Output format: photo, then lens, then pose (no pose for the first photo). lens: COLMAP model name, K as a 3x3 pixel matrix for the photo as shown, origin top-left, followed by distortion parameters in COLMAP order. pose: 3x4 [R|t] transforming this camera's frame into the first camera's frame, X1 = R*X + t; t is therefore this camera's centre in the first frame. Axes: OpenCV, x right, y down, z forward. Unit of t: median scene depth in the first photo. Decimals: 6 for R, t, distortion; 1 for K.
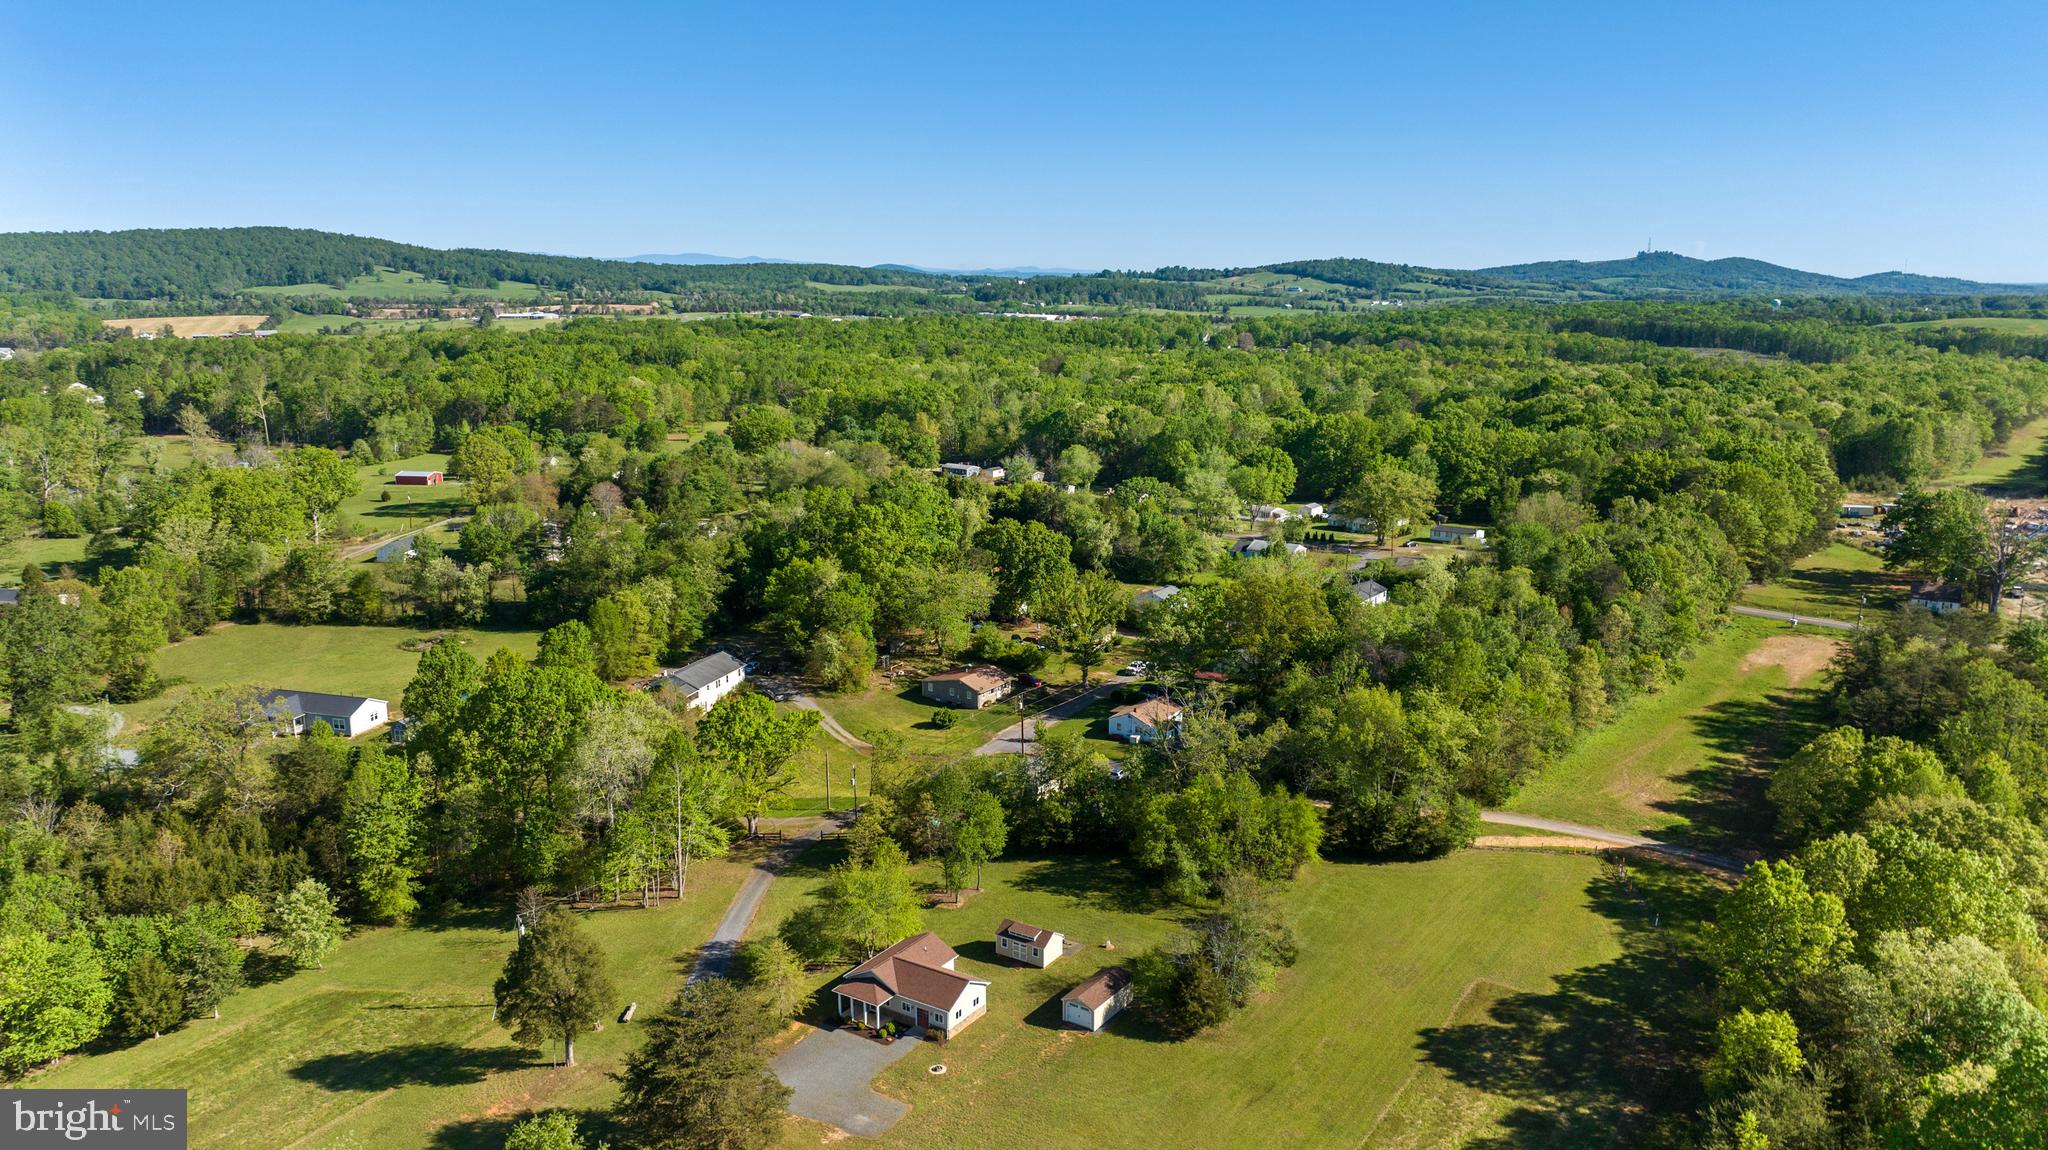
lens RADIAL K [[1444.6, 0, 1031.3], [0, 1444.6, 571.8], [0, 0, 1]] dist [-0.020475, 0.004124]
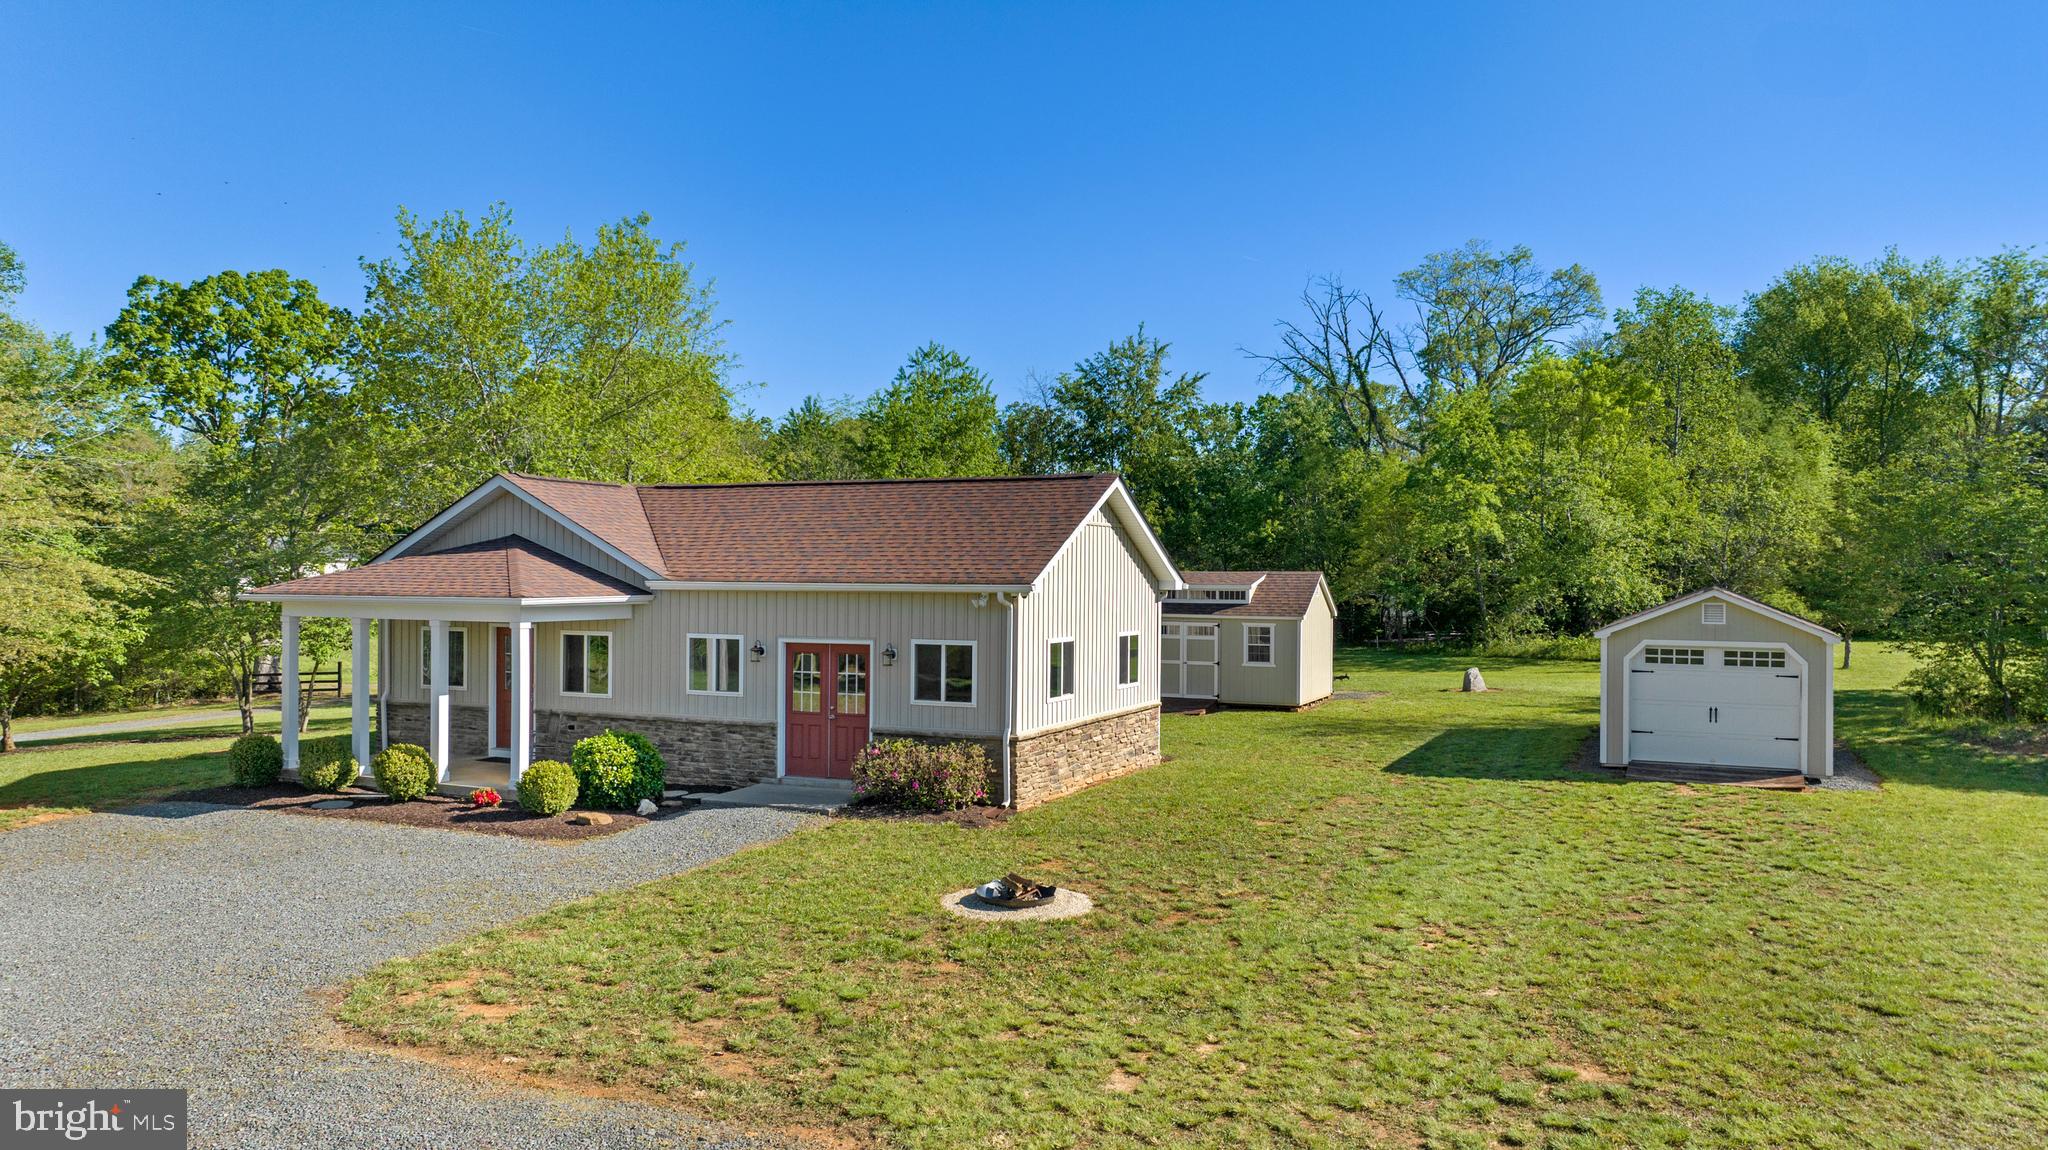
lens RADIAL K [[1444.6, 0, 1031.3], [0, 1444.6, 571.8], [0, 0, 1]] dist [-0.020475, 0.004124]
pose [[0.987887, 0.005008, 0.155093, -0.060593], [0.027259, 0.978335, -0.205225, 0.255914], [-0.152761, 0.206967, 0.966348, 0.660184]]
